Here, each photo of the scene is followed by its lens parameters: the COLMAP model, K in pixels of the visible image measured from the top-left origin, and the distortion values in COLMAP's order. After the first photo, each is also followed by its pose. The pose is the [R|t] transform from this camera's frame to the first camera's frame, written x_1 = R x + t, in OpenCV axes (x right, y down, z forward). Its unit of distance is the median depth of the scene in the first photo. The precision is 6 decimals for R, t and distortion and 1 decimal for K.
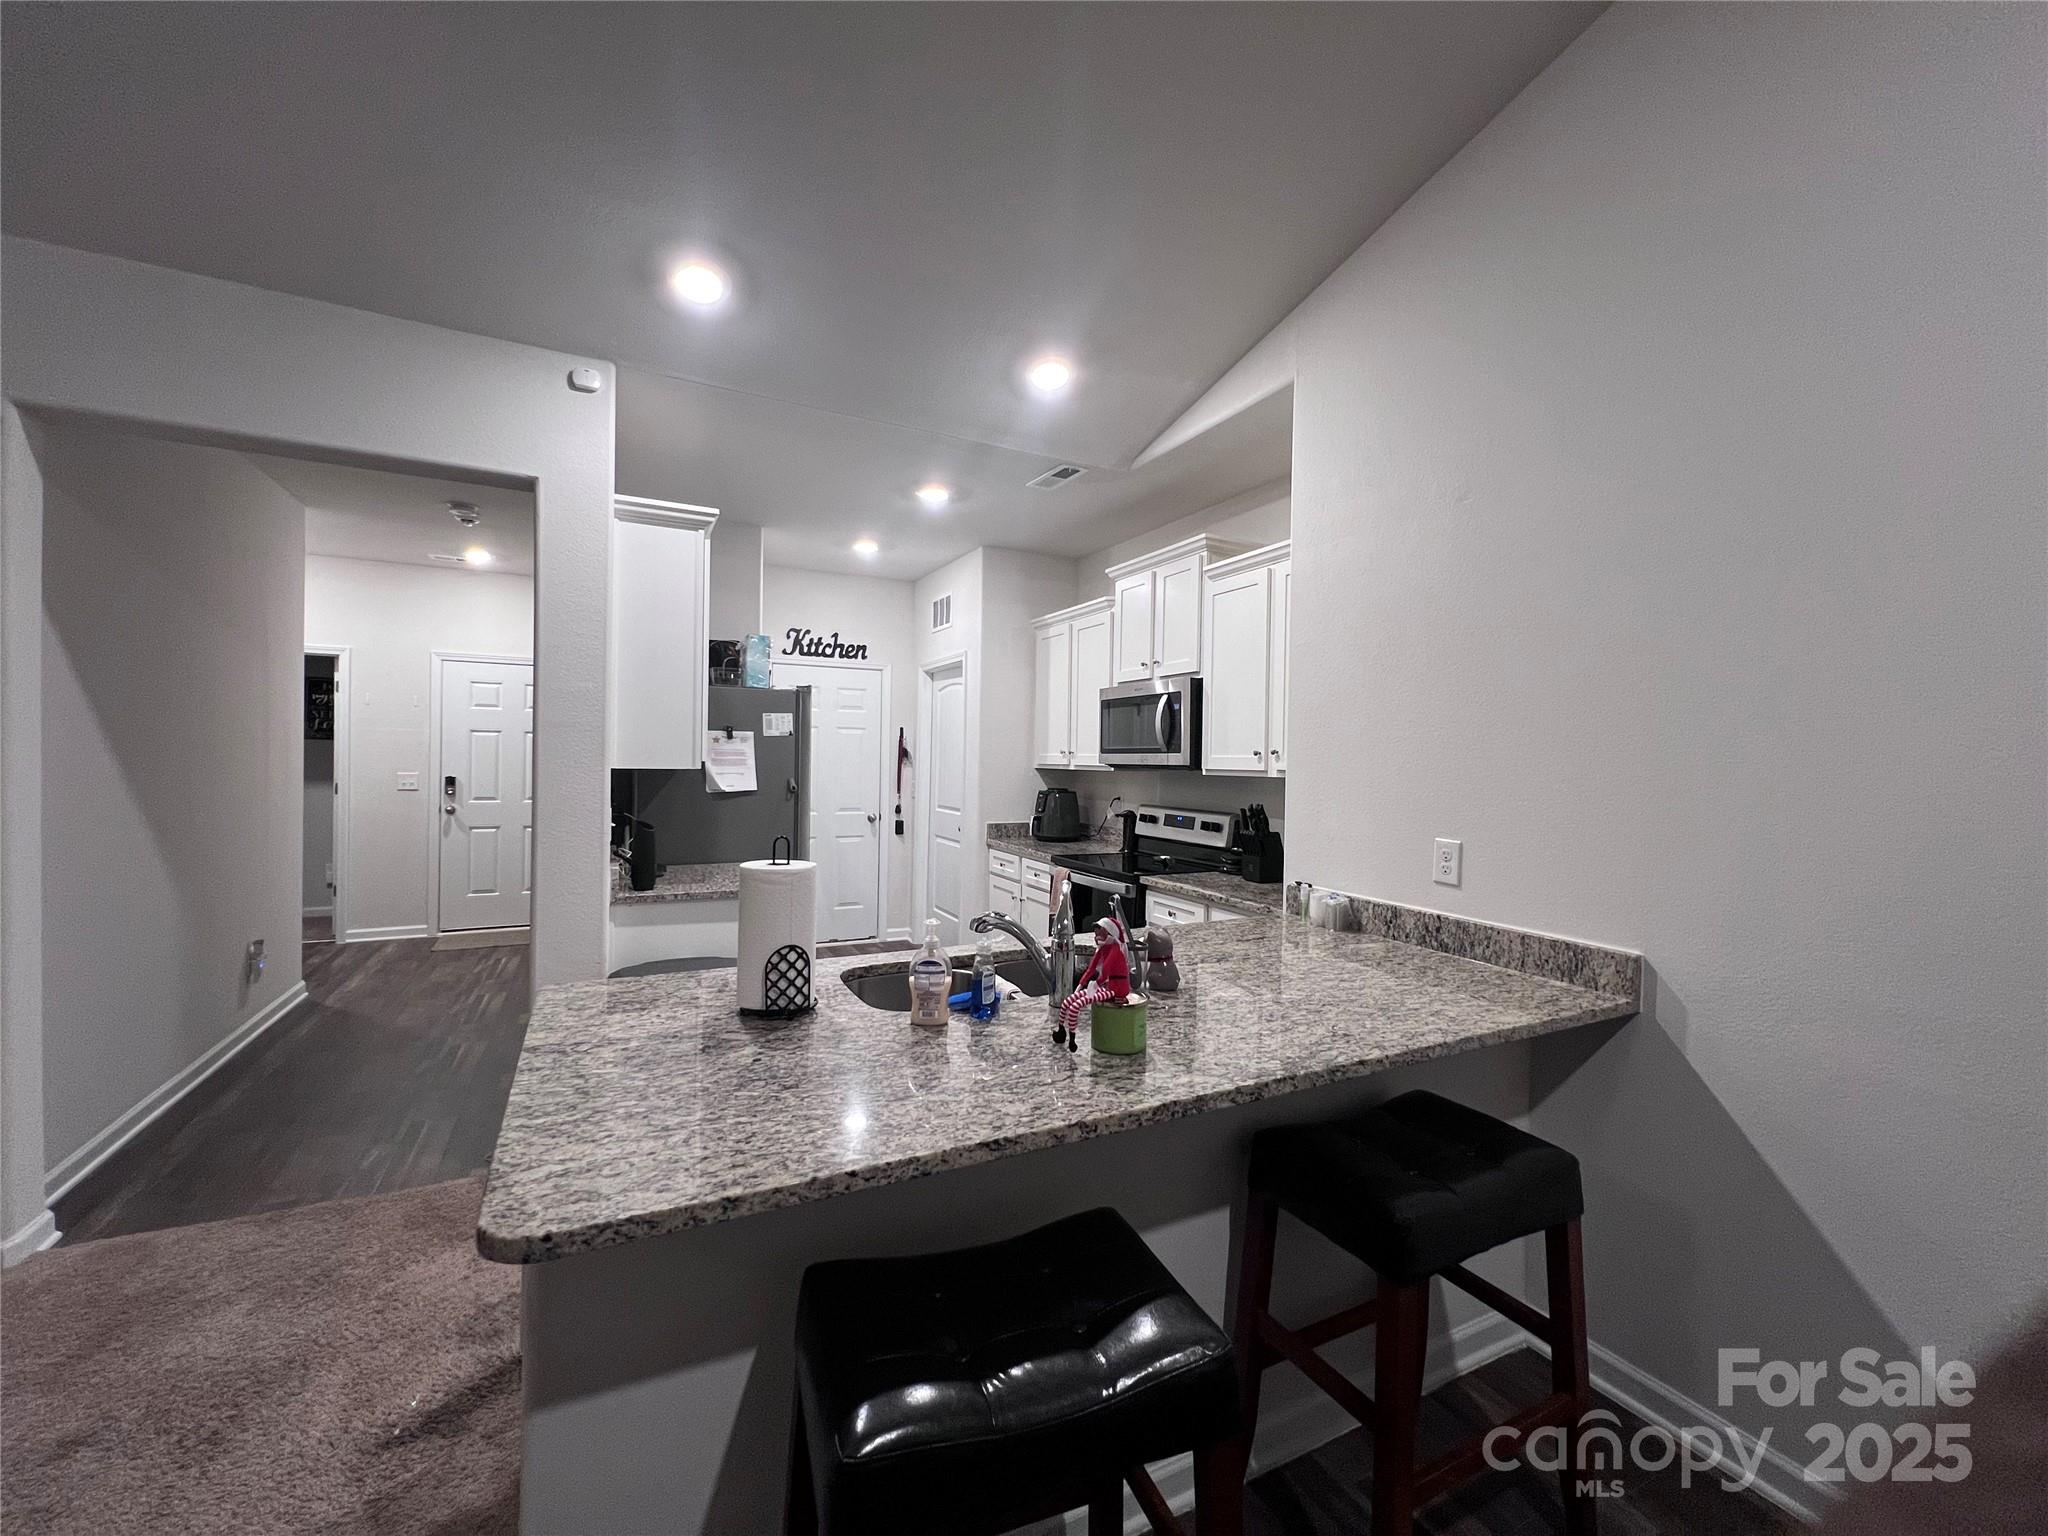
lens RADIAL K [[821.4, 0, 1010.4], [0, 821.4, 762.3], [0, 0, 1]] dist [0.004192, 0.000467]
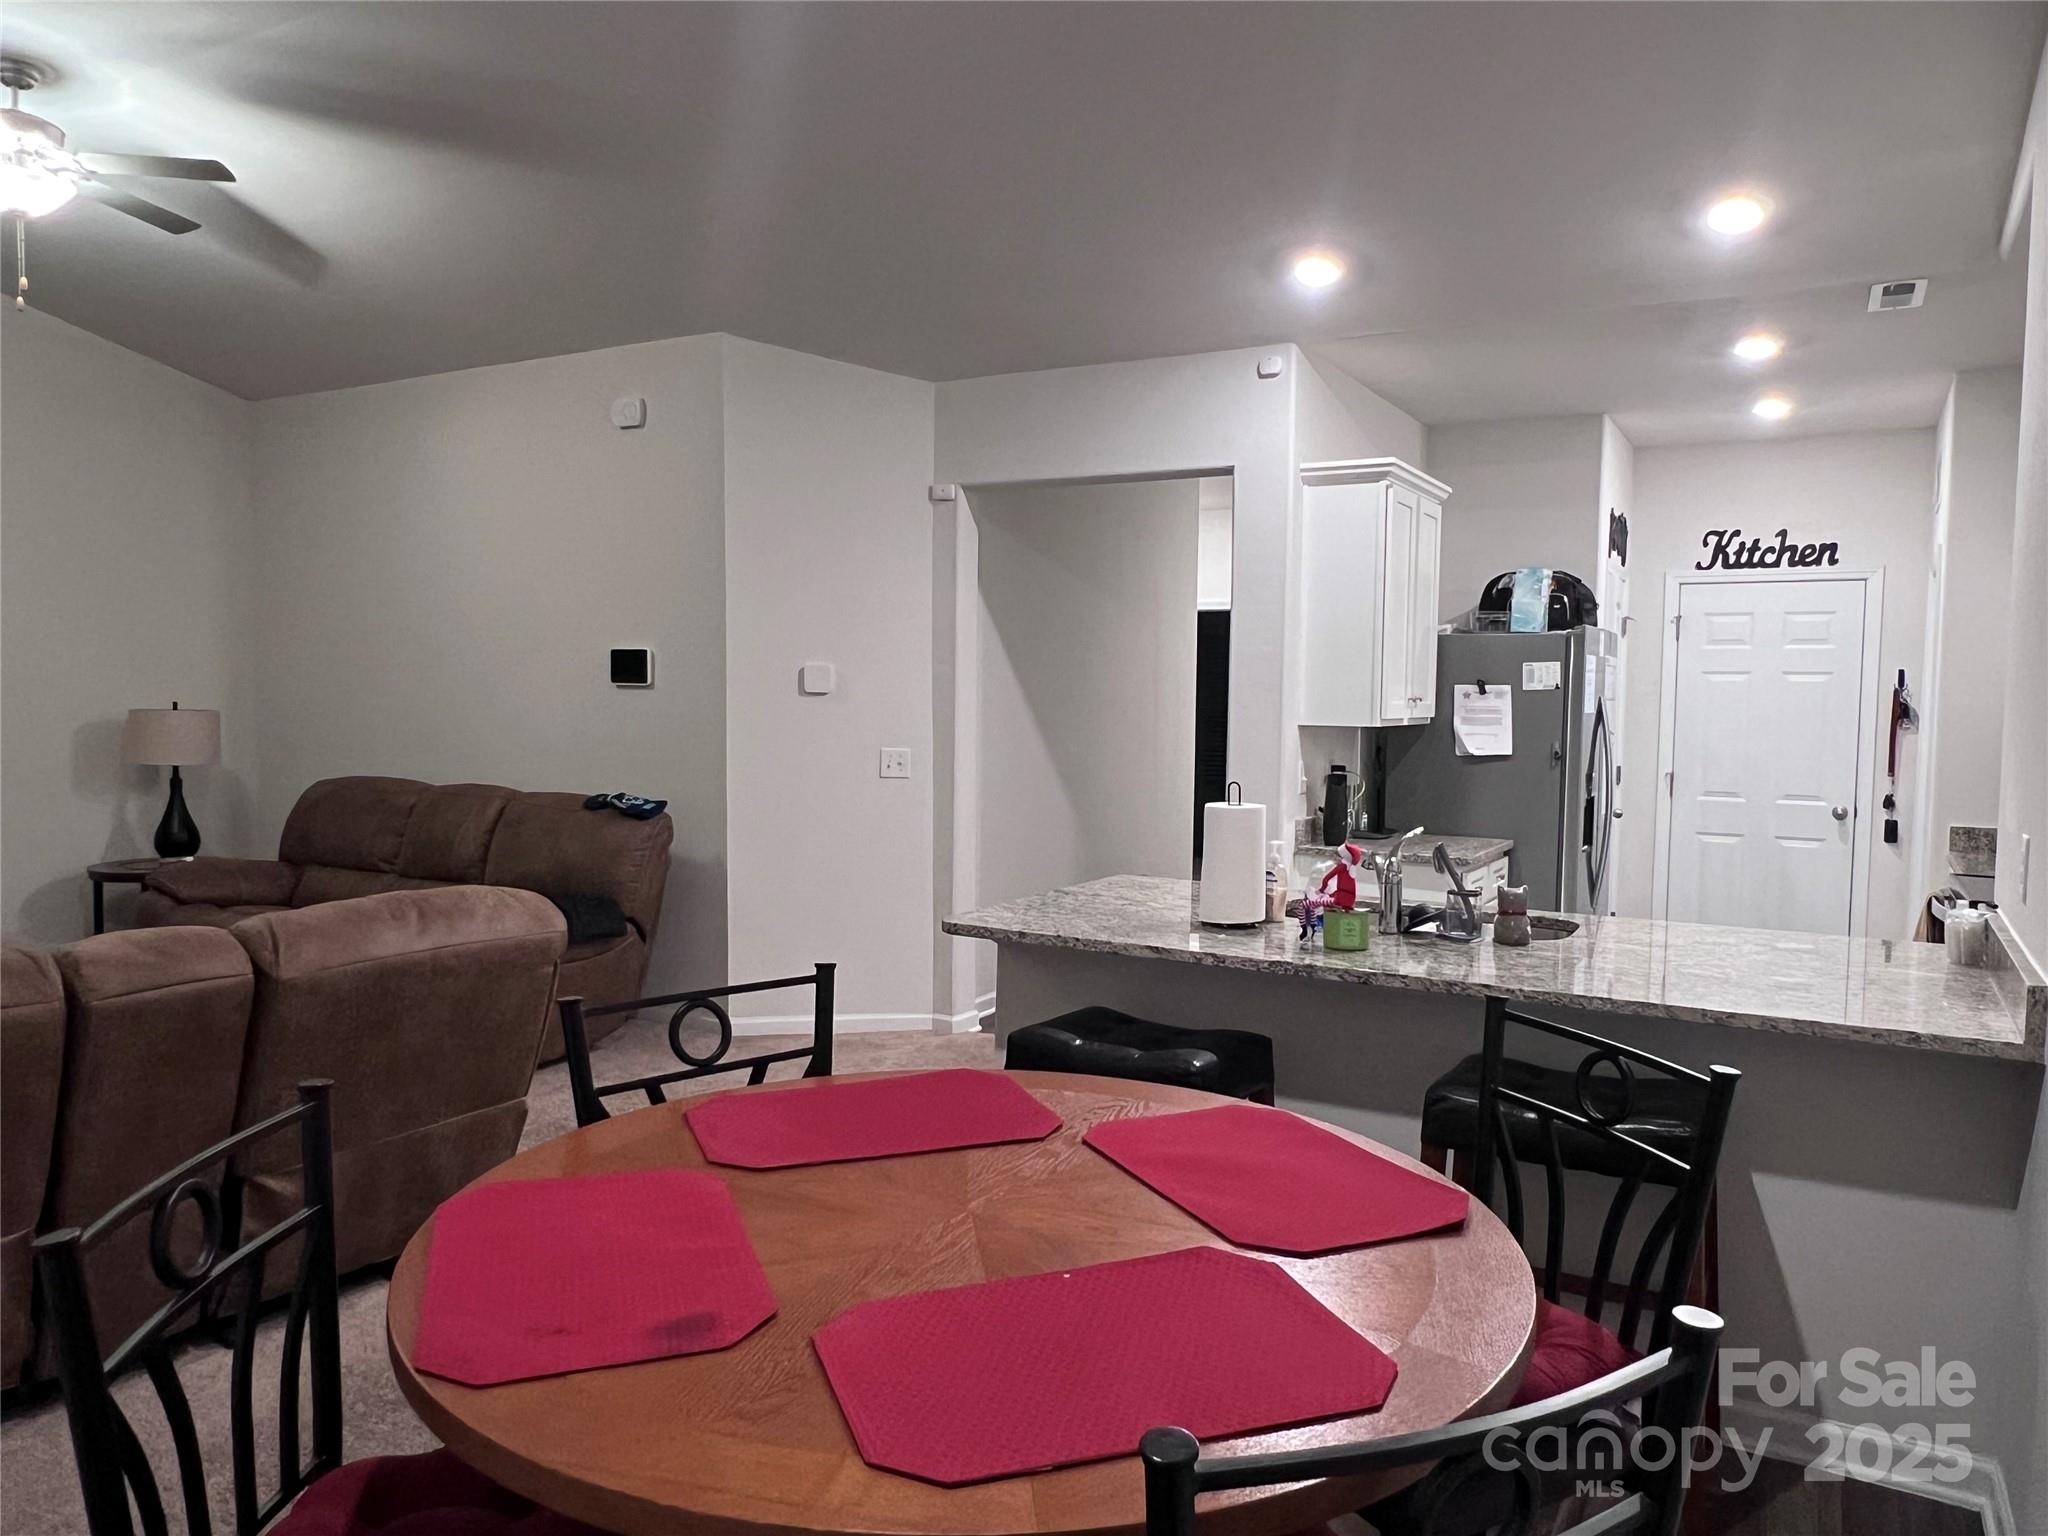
lens RADIAL K [[1367.2, 0, 1026.1], [0, 1367.2, 769.7], [0, 0, 1]] dist [0.001209, 0.000685]
pose [[0.567617, 0.040119, -0.822315, 0.537685], [-0.013251, 0.999128, 0.039599, 0.000473], [0.823186, -0.011580, 0.567653, -0.197602]]
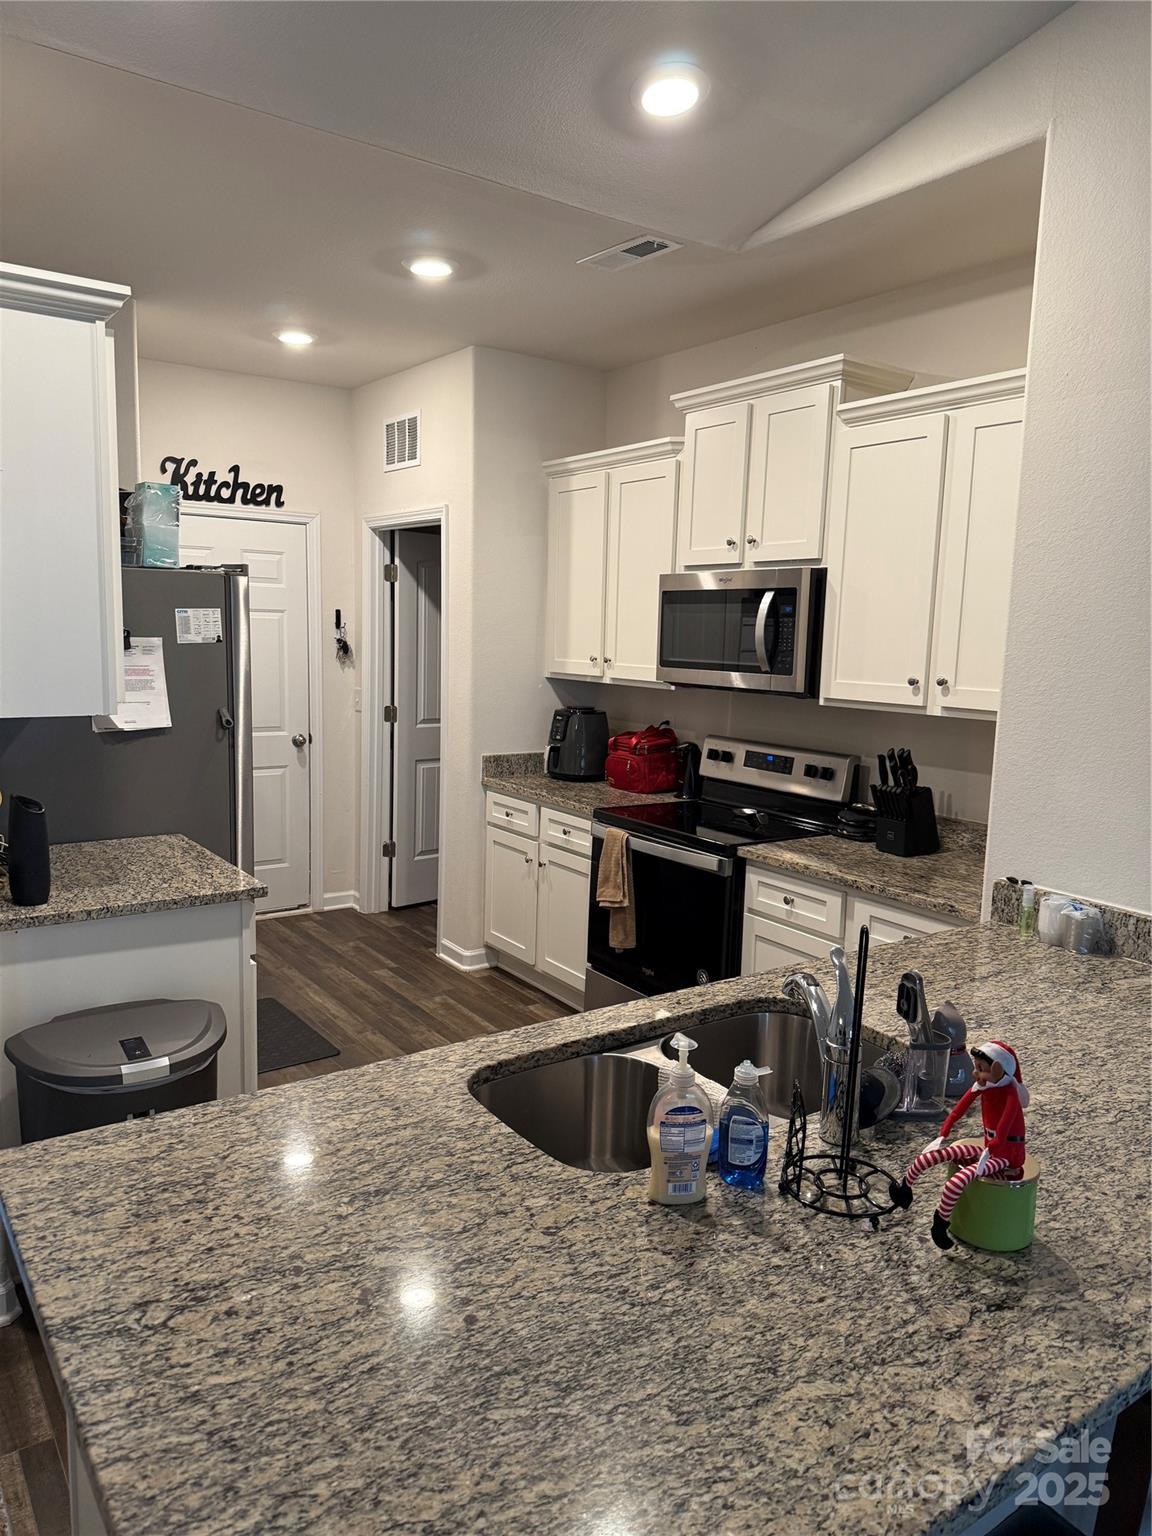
lens RADIAL K [[1081.1, 0, 581.7], [0, 1081.1, 777.4], [0, 0, 1]] dist [0.055743, -0.052569]
pose [[0.987845, -0.012182, 0.154966, -0.113845], [-0.009405, 0.990414, 0.137811, -0.047347], [-0.155159, -0.137594, 0.978261, 0.083454]]
